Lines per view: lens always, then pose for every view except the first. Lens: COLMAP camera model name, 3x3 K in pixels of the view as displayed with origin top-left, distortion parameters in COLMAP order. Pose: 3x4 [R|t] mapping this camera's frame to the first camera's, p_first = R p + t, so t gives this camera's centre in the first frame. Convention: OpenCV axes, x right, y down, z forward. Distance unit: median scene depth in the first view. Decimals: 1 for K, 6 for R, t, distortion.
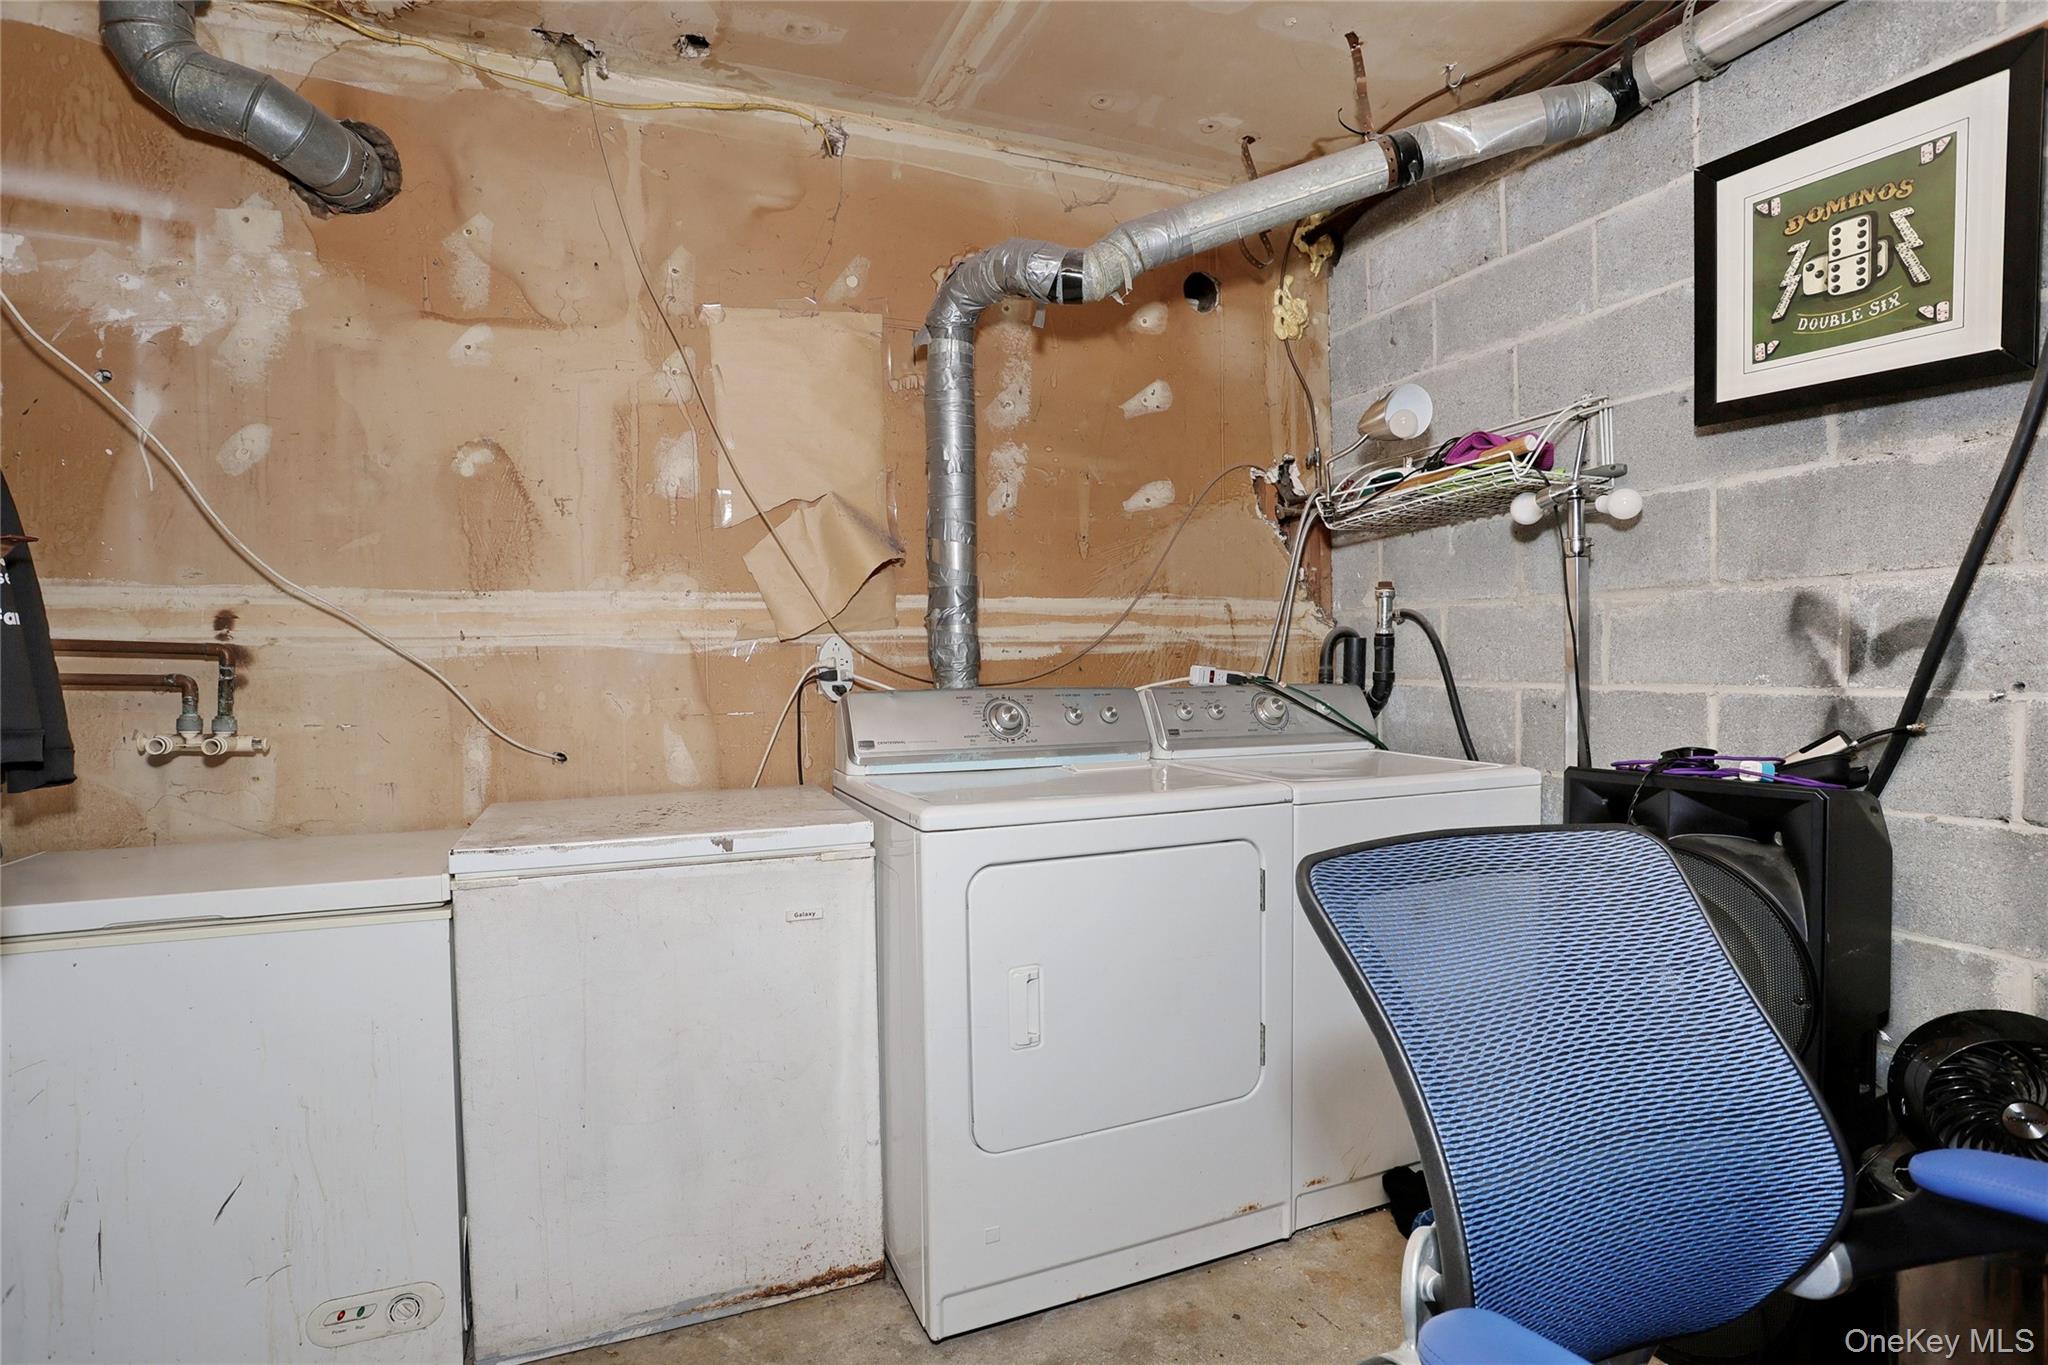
lens RADIAL K [[1006.7, 0, 1017.5], [0, 1006.7, 676.3], [0, 0, 1]] dist [-0.073788, 0.029635]
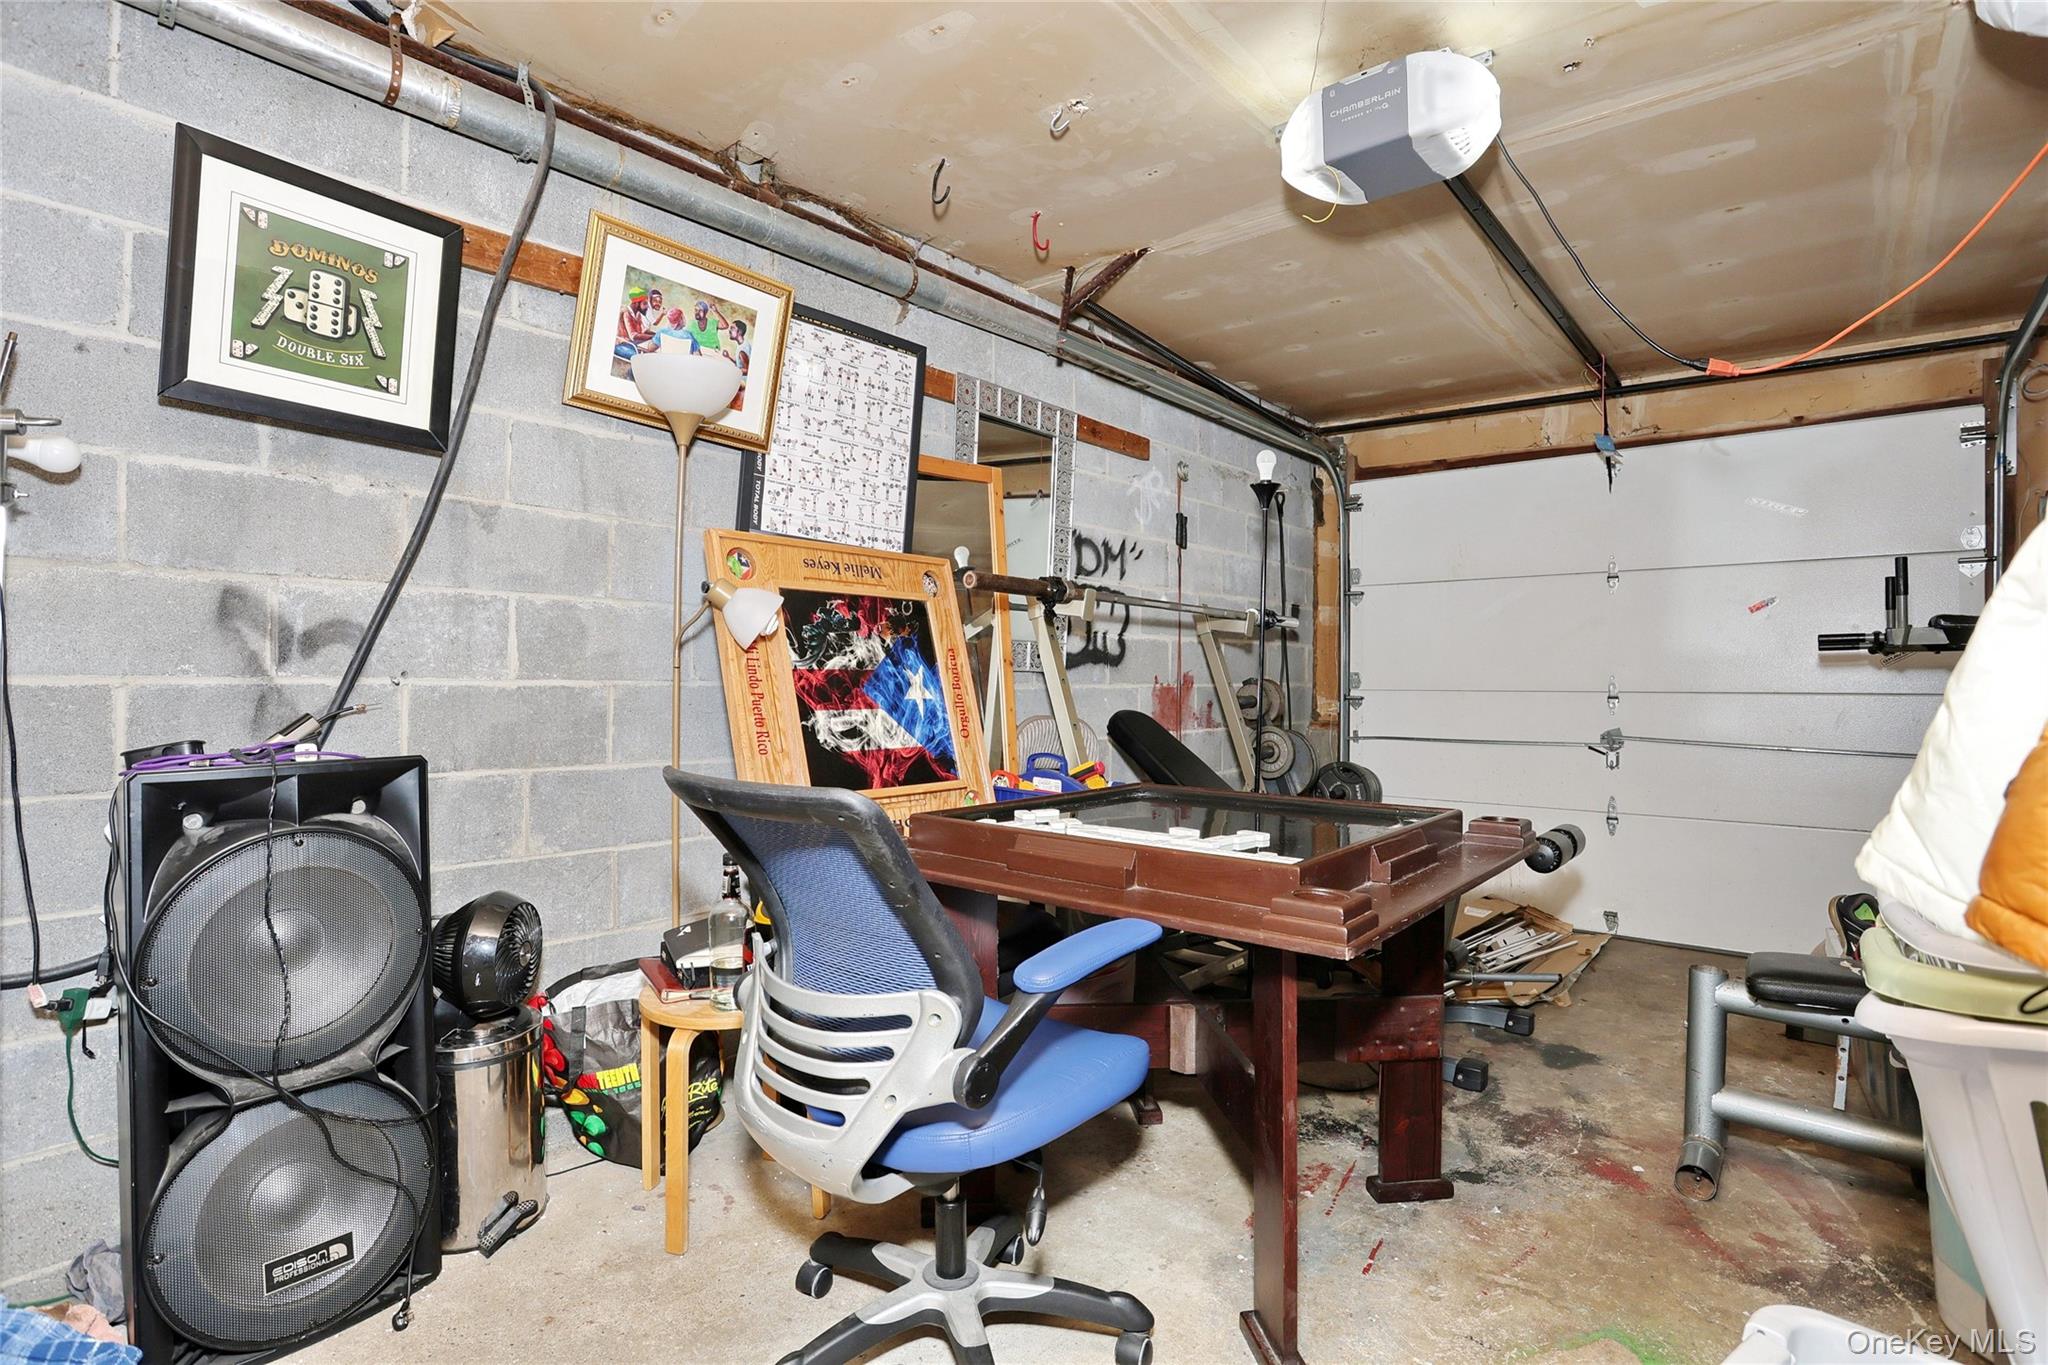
lens RADIAL K [[1006.7, 0, 1017.5], [0, 1006.7, 676.3], [0, 0, 1]] dist [-0.073788, 0.029635]
pose [[-0.456193, 0.002878, 0.889876, -0.527584], [0.006726, 0.999977, 0.000214, 0.016885], [-0.889856, 0.006082, -0.456202, 0.751349]]
